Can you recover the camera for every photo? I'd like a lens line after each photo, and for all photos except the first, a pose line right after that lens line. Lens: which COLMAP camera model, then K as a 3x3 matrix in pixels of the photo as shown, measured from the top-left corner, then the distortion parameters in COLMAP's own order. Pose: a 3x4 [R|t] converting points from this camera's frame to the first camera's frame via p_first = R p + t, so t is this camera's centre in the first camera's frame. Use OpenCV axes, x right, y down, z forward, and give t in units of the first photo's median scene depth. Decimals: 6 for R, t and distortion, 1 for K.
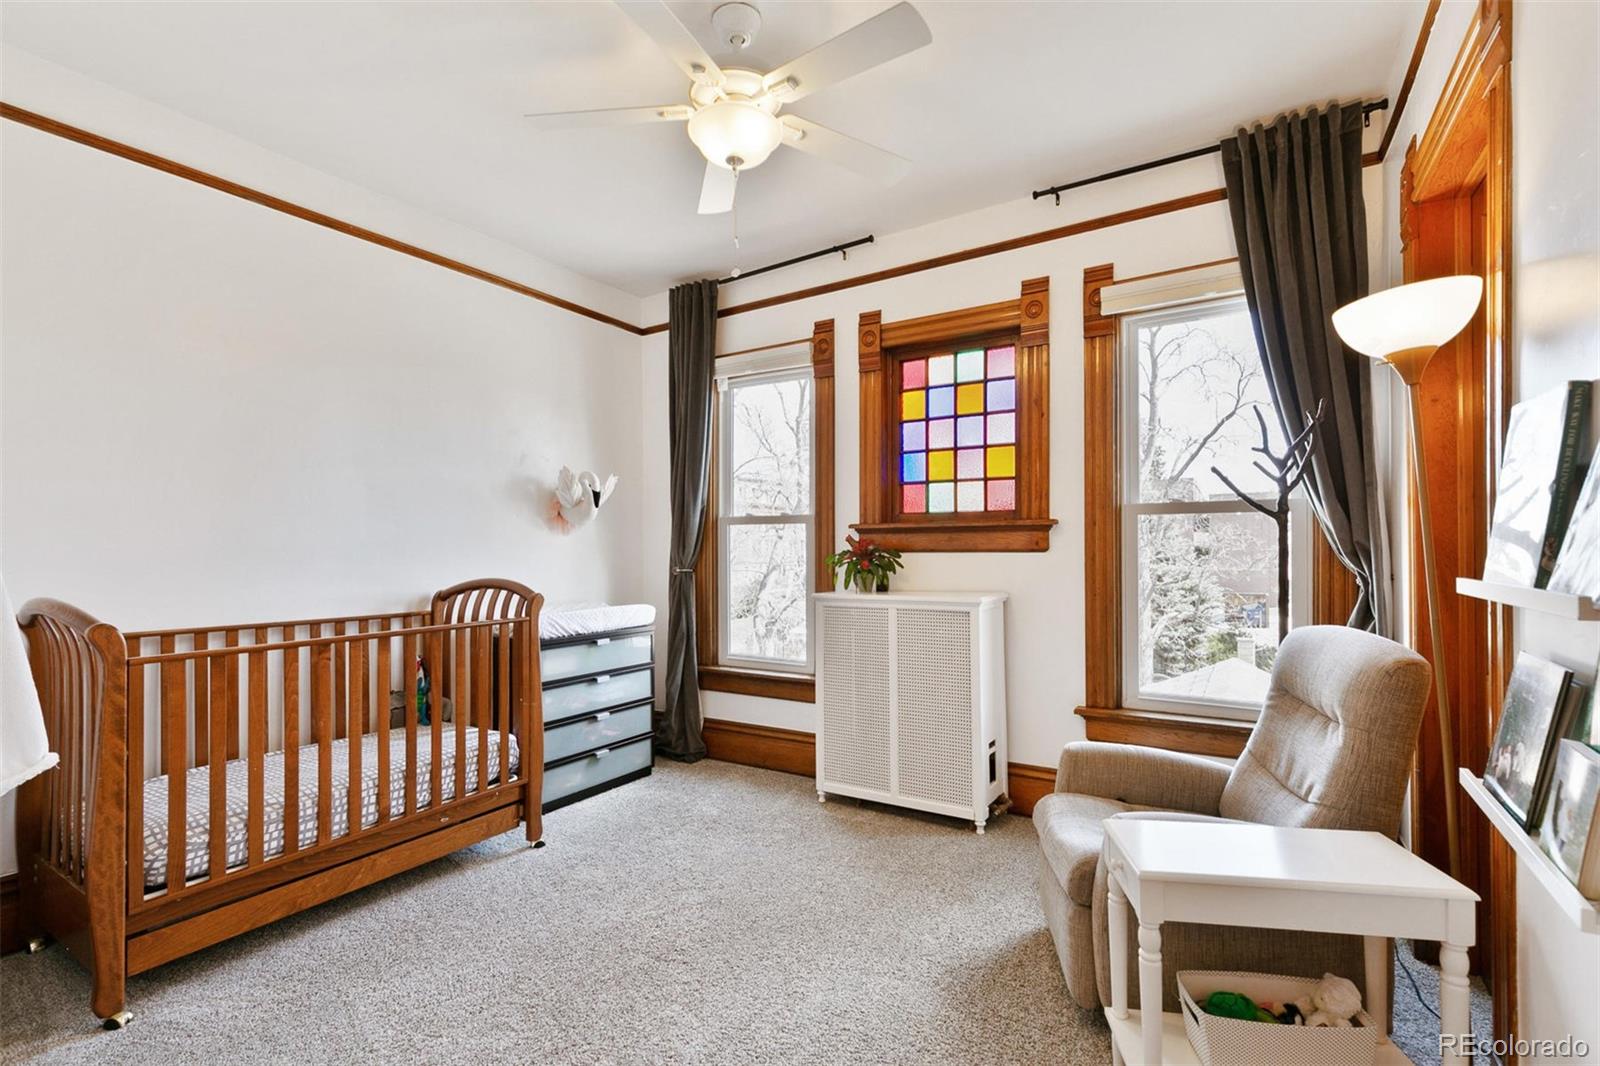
lens RADIAL K [[737.7, 0, 797.1], [0, 737.7, 541.3], [0, 0, 1]] dist [0.002135, 0.000448]
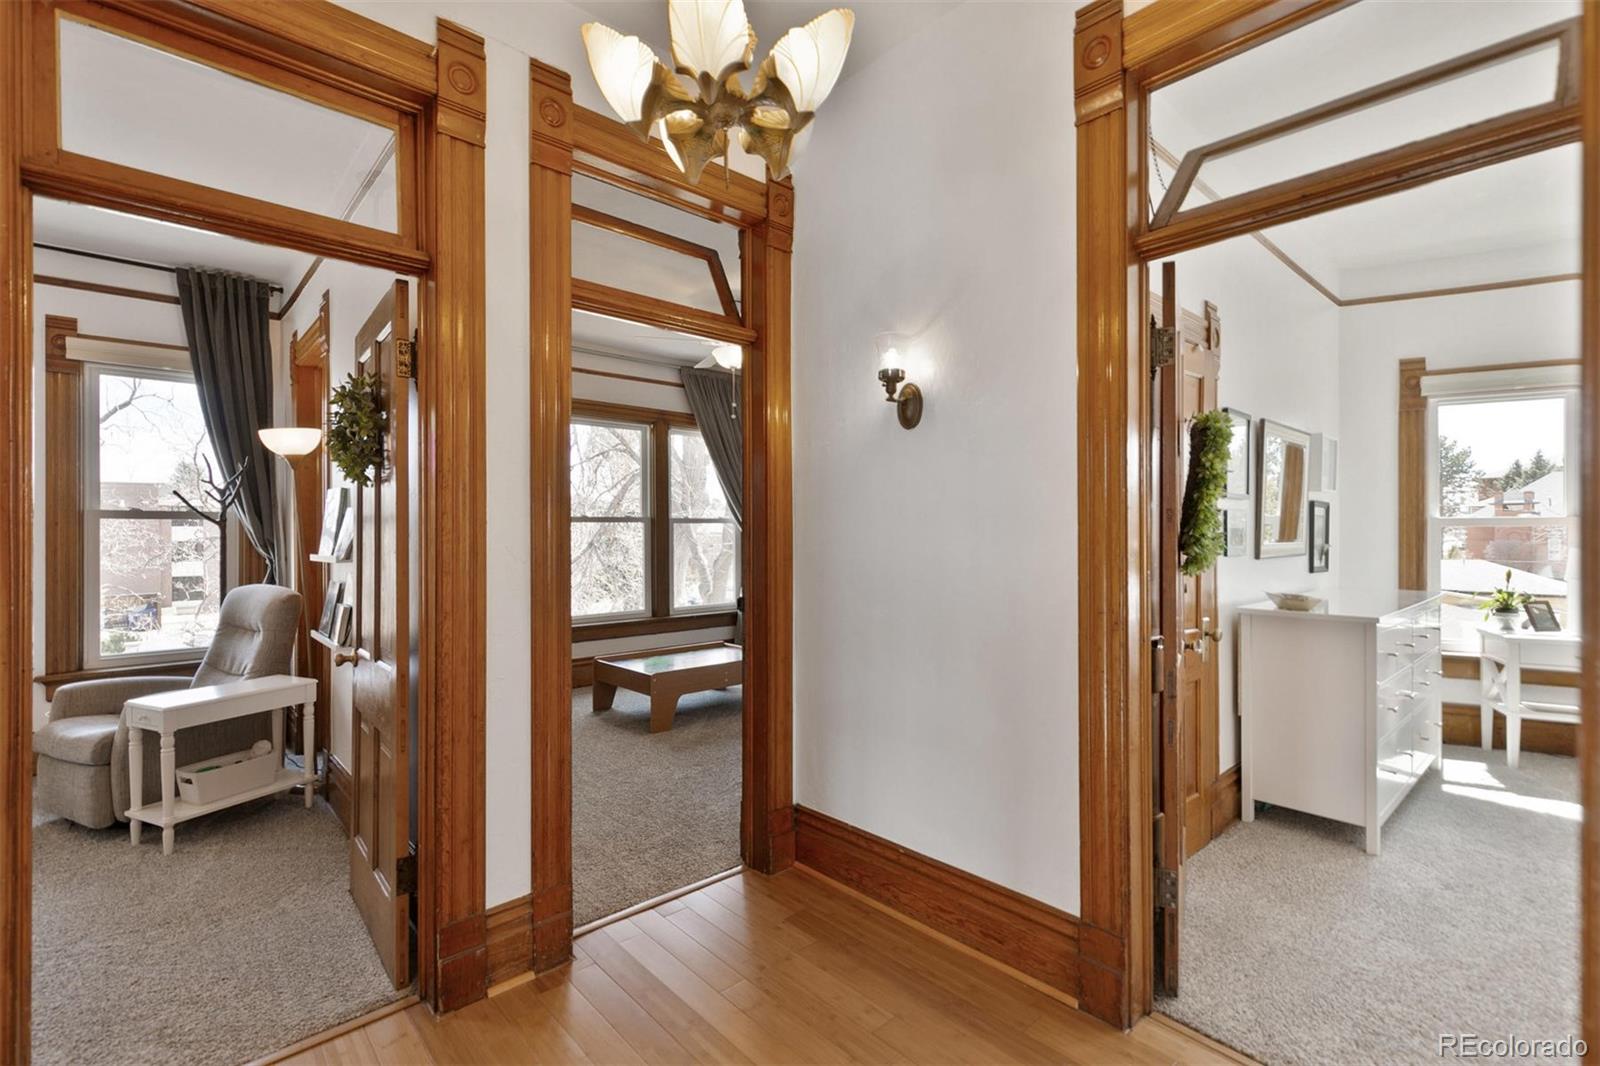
lens RADIAL K [[737.7, 0, 797.1], [0, 737.7, 541.3], [0, 0, 1]] dist [0.002135, 0.000448]
pose [[0.282765, -0.000917, 0.959189, -0.530635], [-0.004098, 0.999989, 0.002165, -0.003444], [-0.959180, -0.004543, 0.282759, -0.657597]]
